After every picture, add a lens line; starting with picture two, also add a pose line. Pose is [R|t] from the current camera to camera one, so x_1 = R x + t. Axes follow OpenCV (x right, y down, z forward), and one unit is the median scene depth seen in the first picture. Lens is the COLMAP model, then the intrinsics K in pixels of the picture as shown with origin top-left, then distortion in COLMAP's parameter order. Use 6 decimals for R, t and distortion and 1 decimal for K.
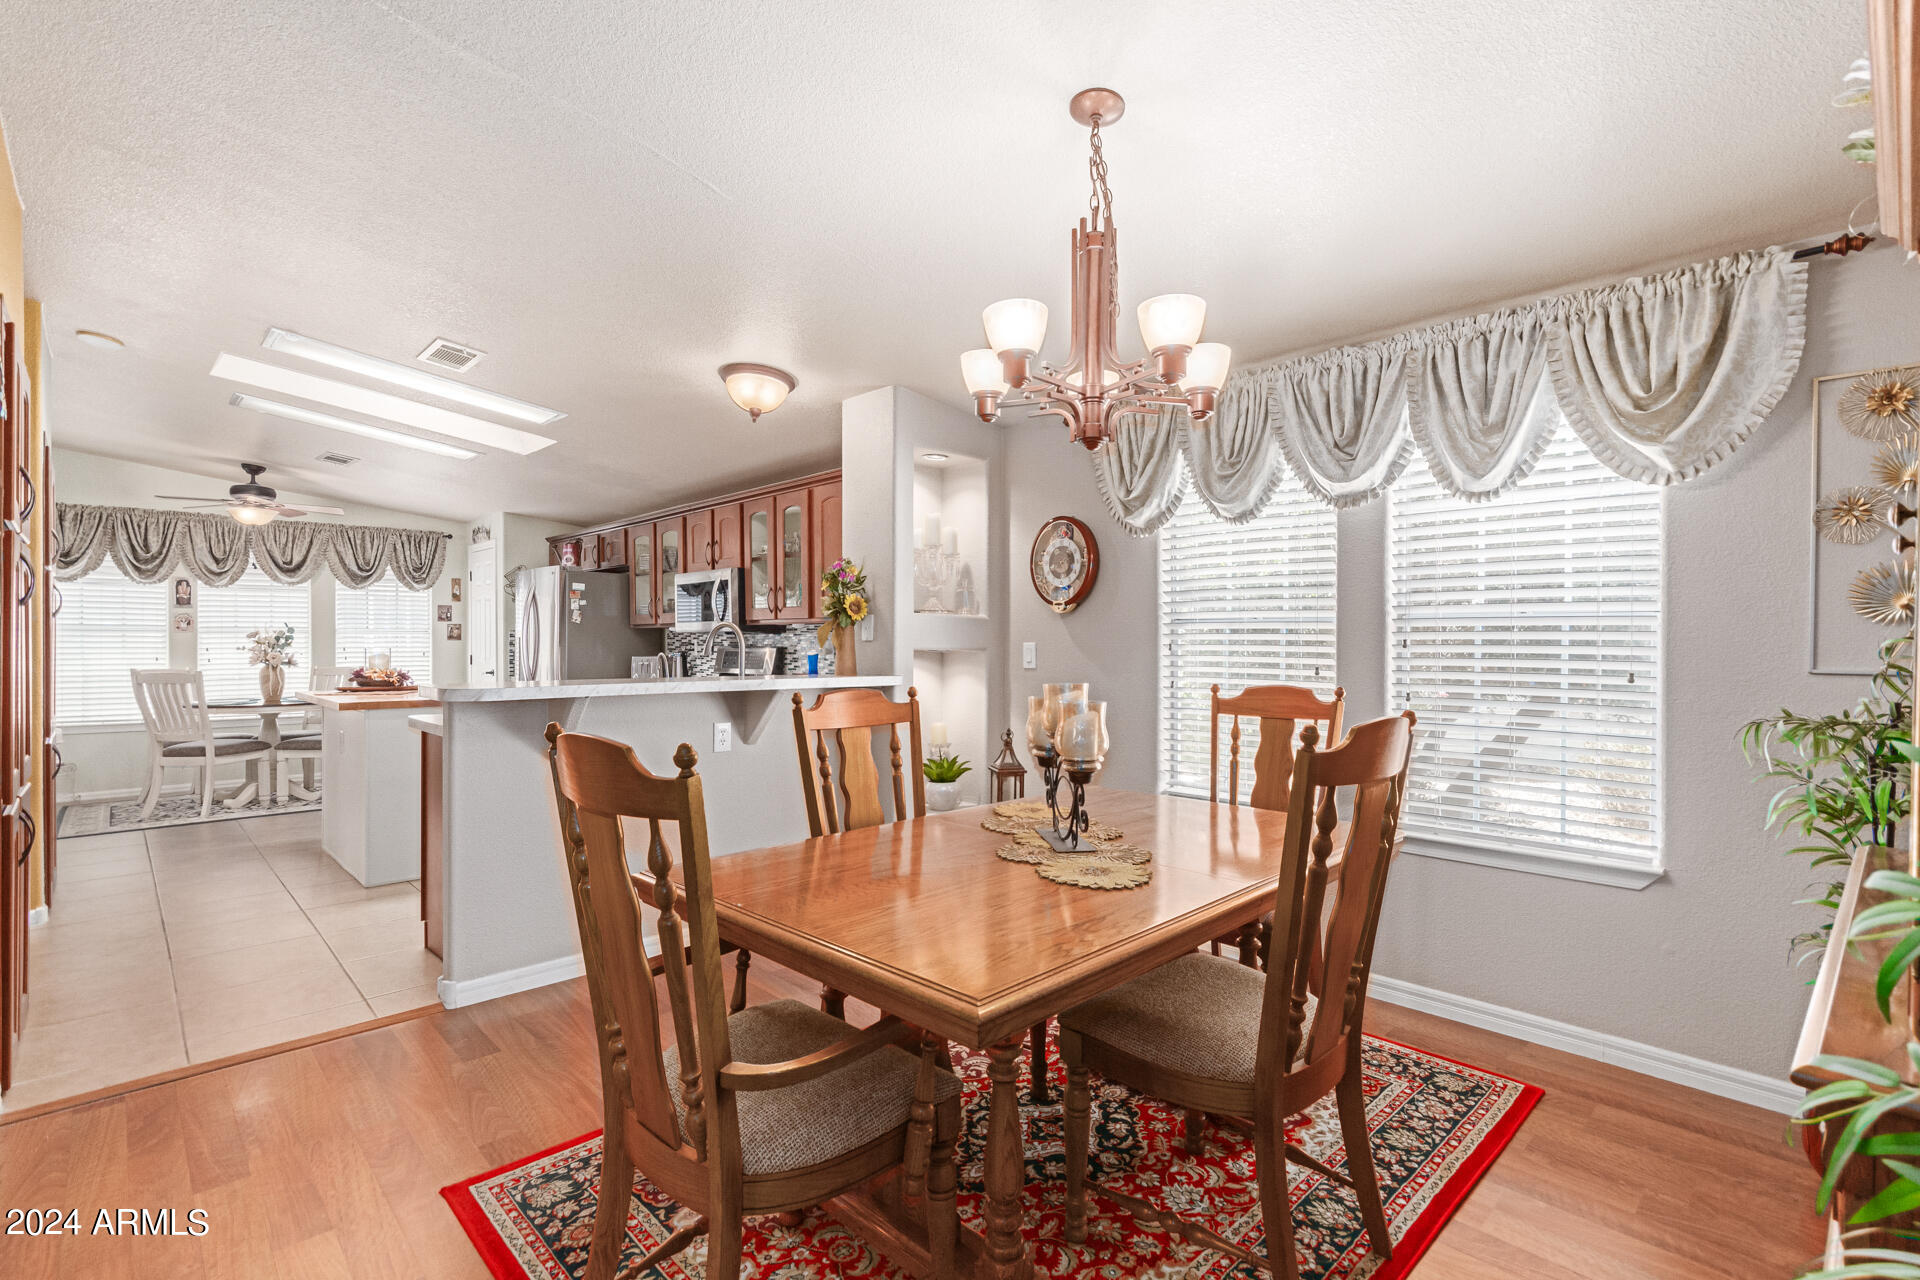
lens RADIAL K [[893.4, 0, 958.0], [0, 893.4, 649.4], [0, 0, 1]] dist [0.001331, 0.001271]
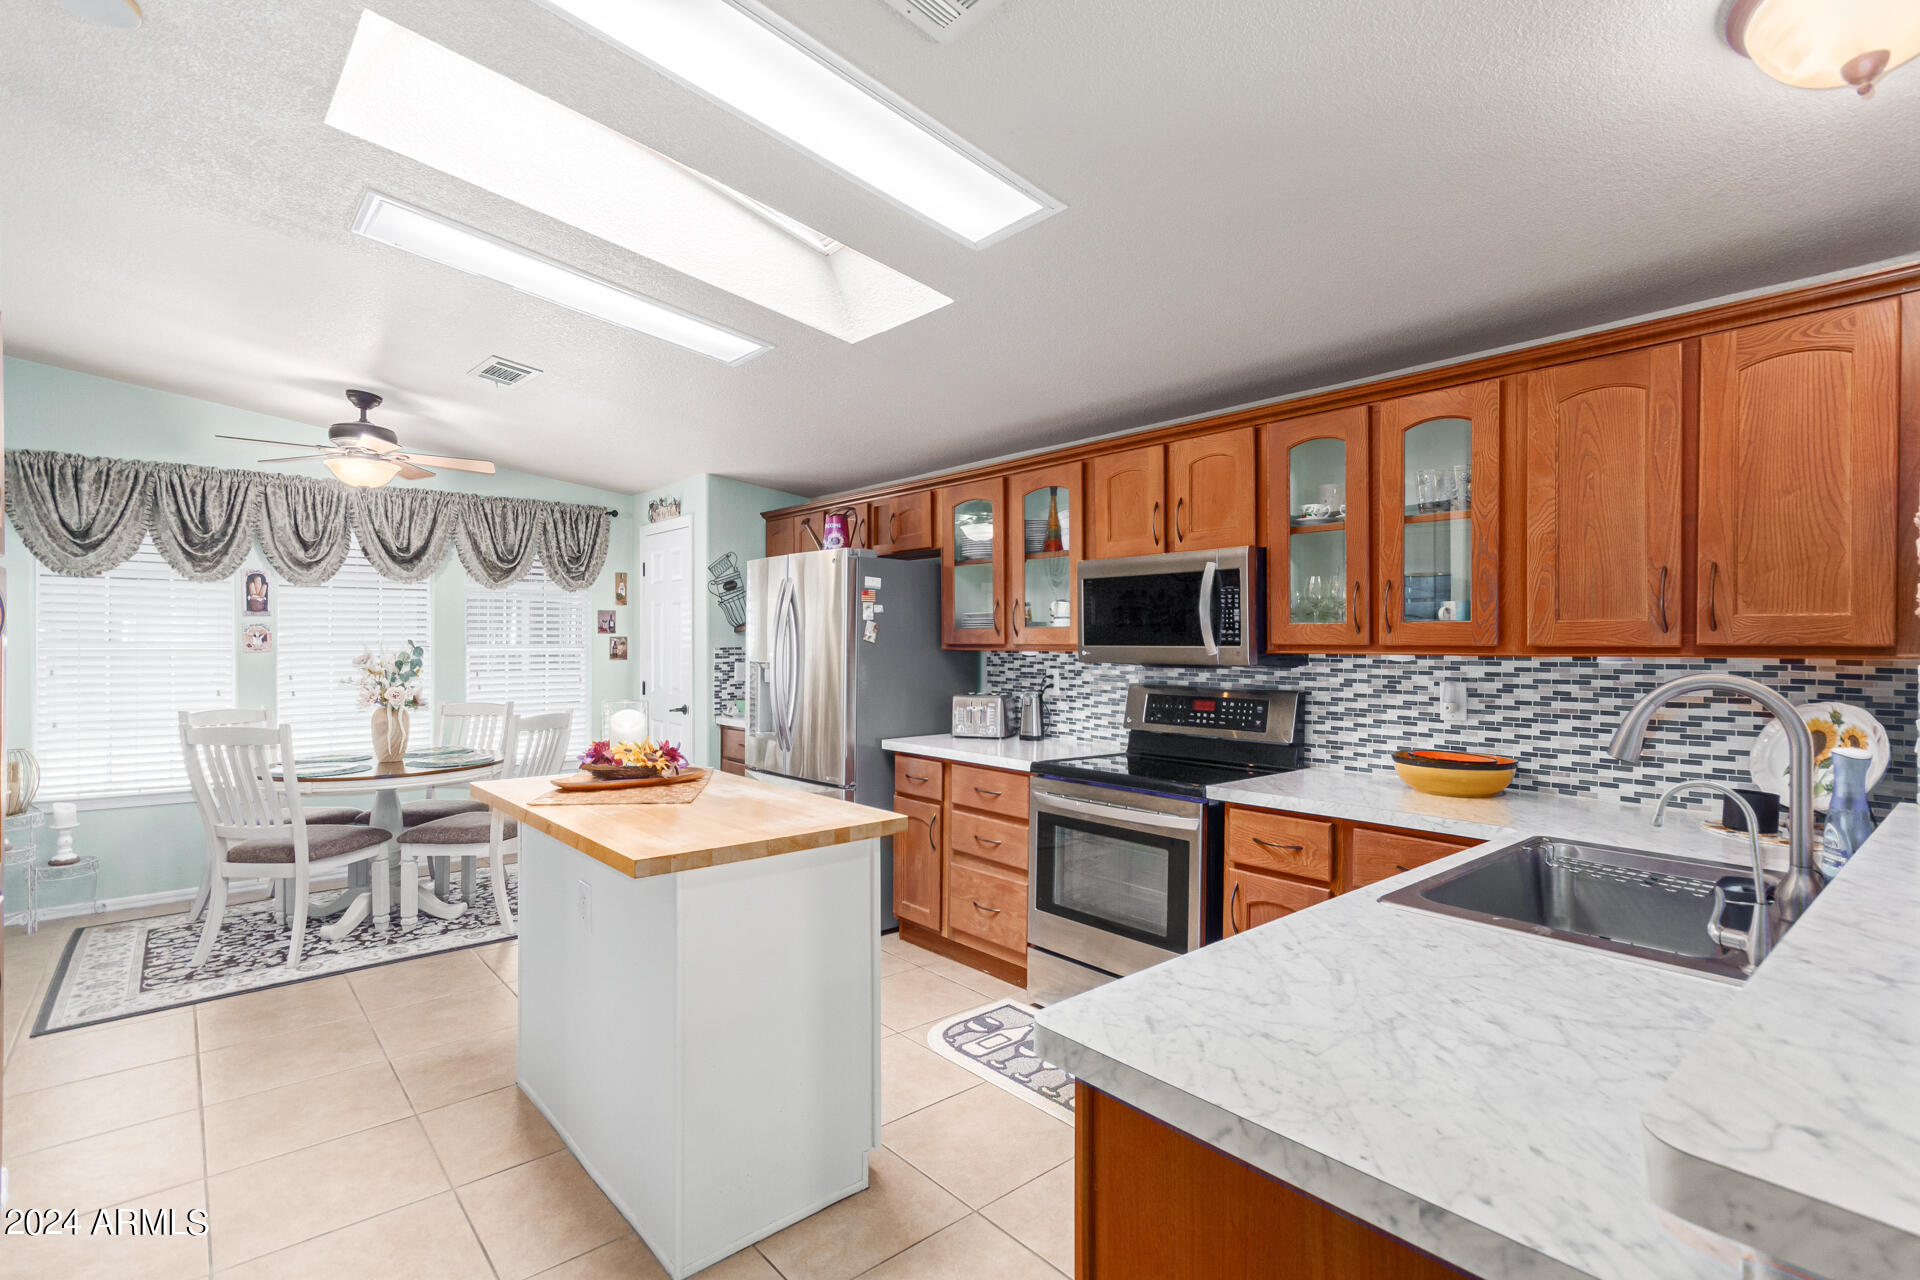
lens RADIAL K [[893.4, 0, 945.3], [0, 893.4, 649.7], [0, 0, 1]] dist [0.001331, 0.001271]
pose [[0.998752, 0.002723, -0.049873, -0.323917], [-0.002717, 0.999996, 0.000188, -0.023027], [0.049874, -0.000053, 0.998756, 0.364277]]
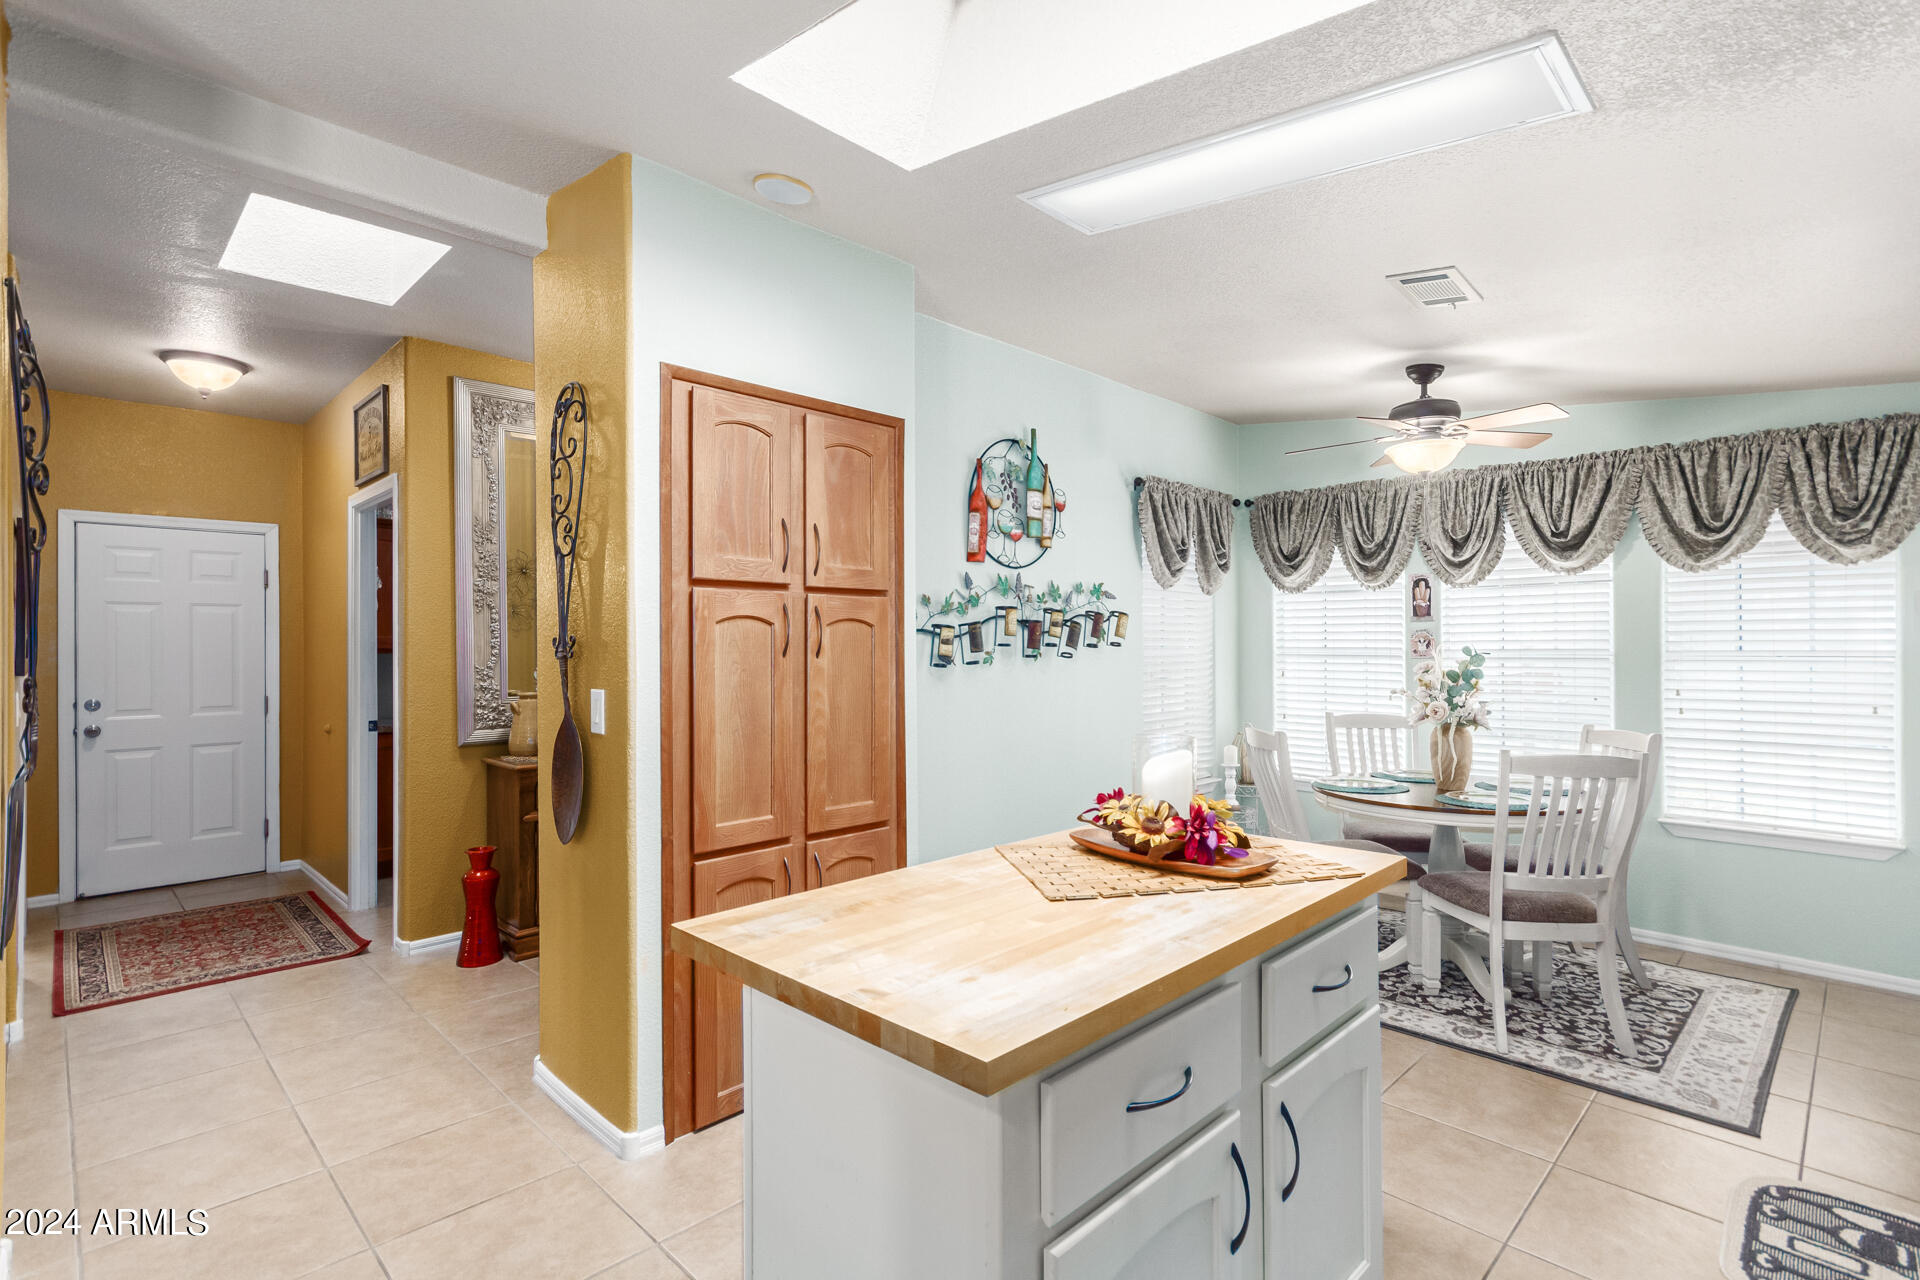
lens RADIAL K [[893.4, 0, 966.0], [0, 893.4, 641.1], [0, 0, 1]] dist [0.001331, 0.001271]
pose [[0.041473, -0.006958, -0.999115, -0.227715], [-0.009649, 0.999926, -0.007364, -0.024178], [0.999093, 0.009945, 0.041403, 0.654705]]
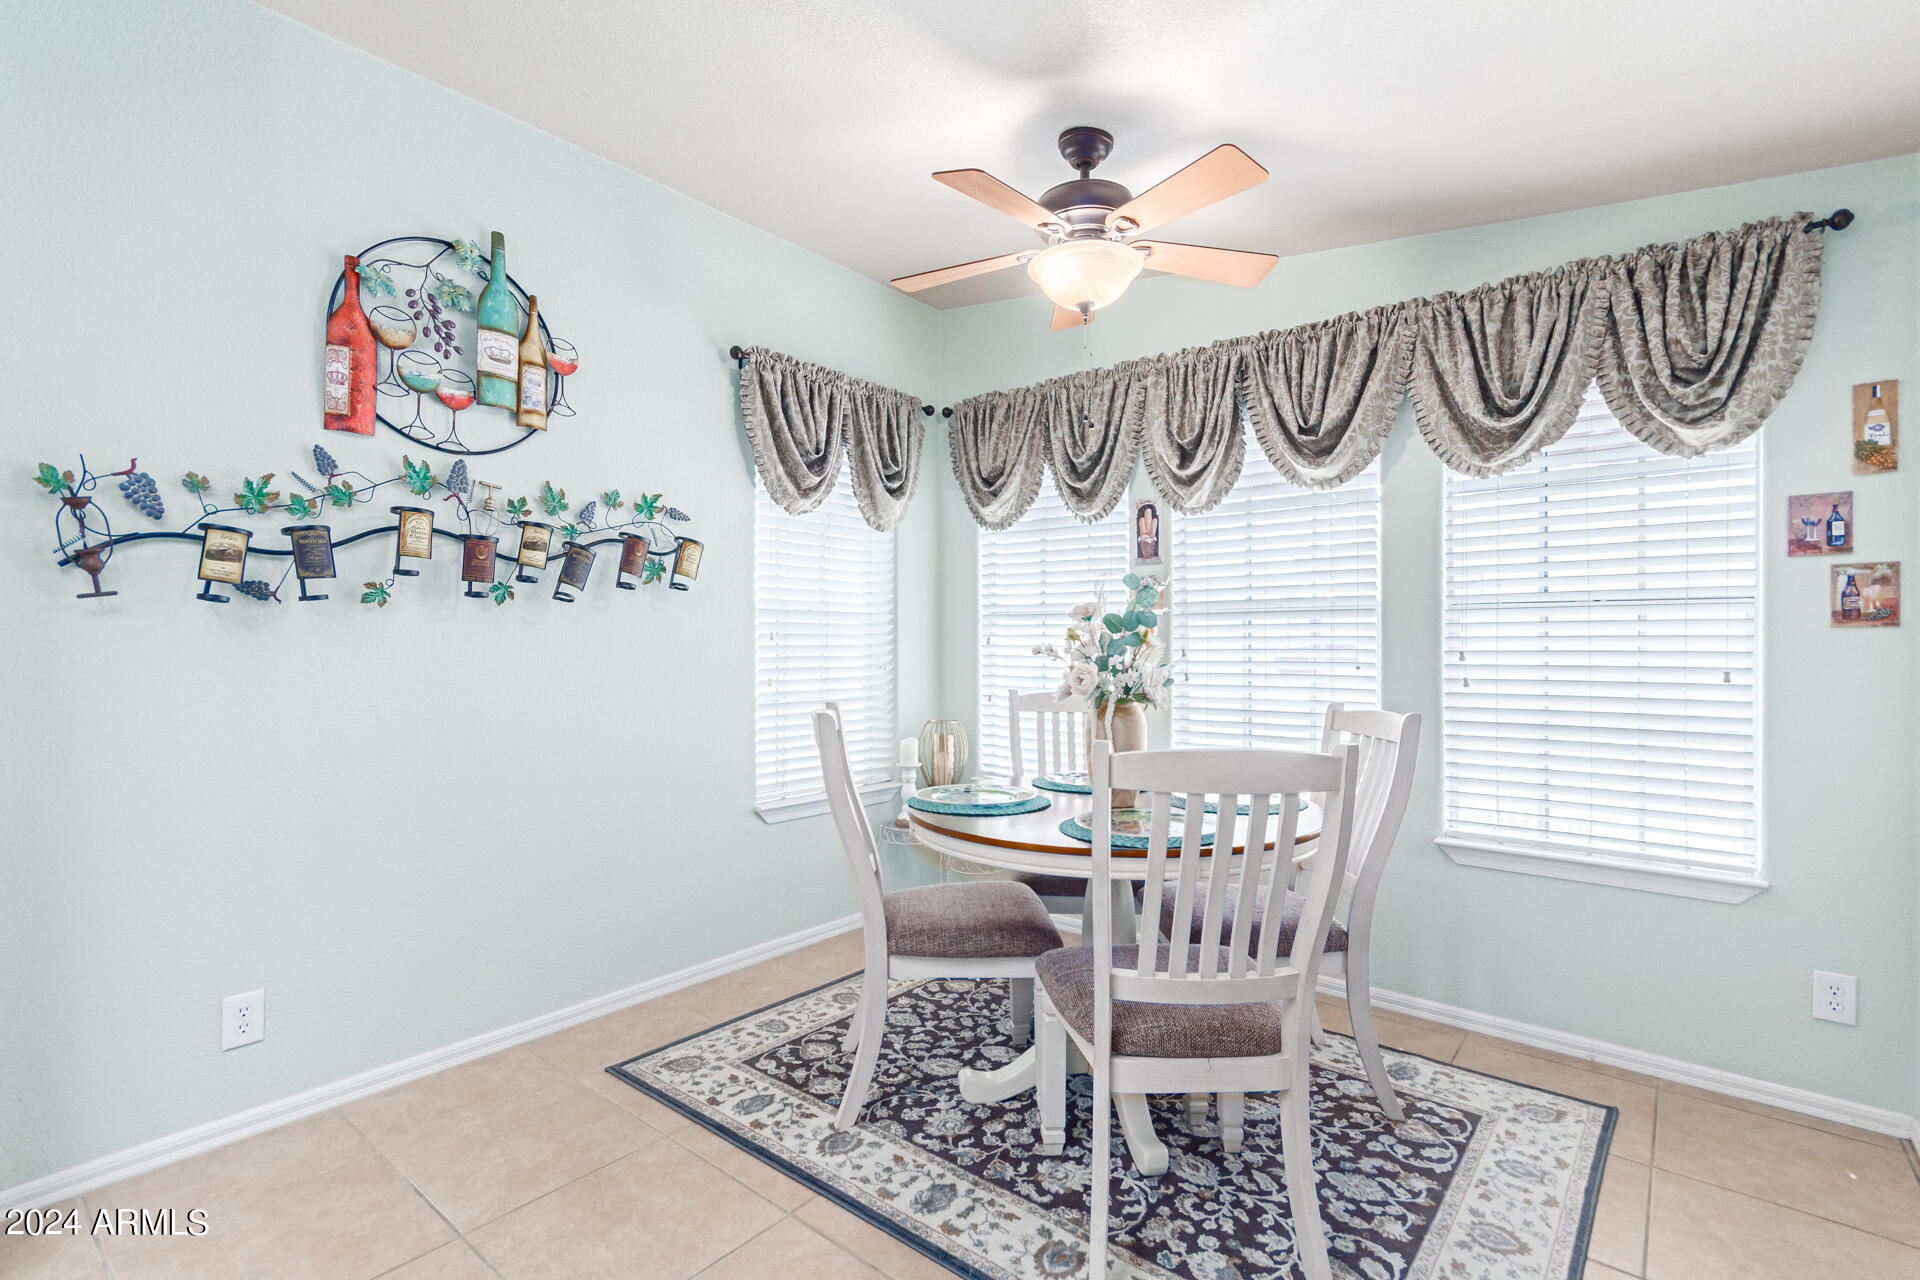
lens RADIAL K [[893.4, 0, 953.4], [0, 893.4, 639.2], [0, 0, 1]] dist [0.001331, 0.001271]
pose [[0.142907, -0.003358, -0.989730, -0.420117], [-0.012286, 0.999911, -0.005166, -0.002634], [0.989660, 0.012898, 0.142853, 0.852490]]
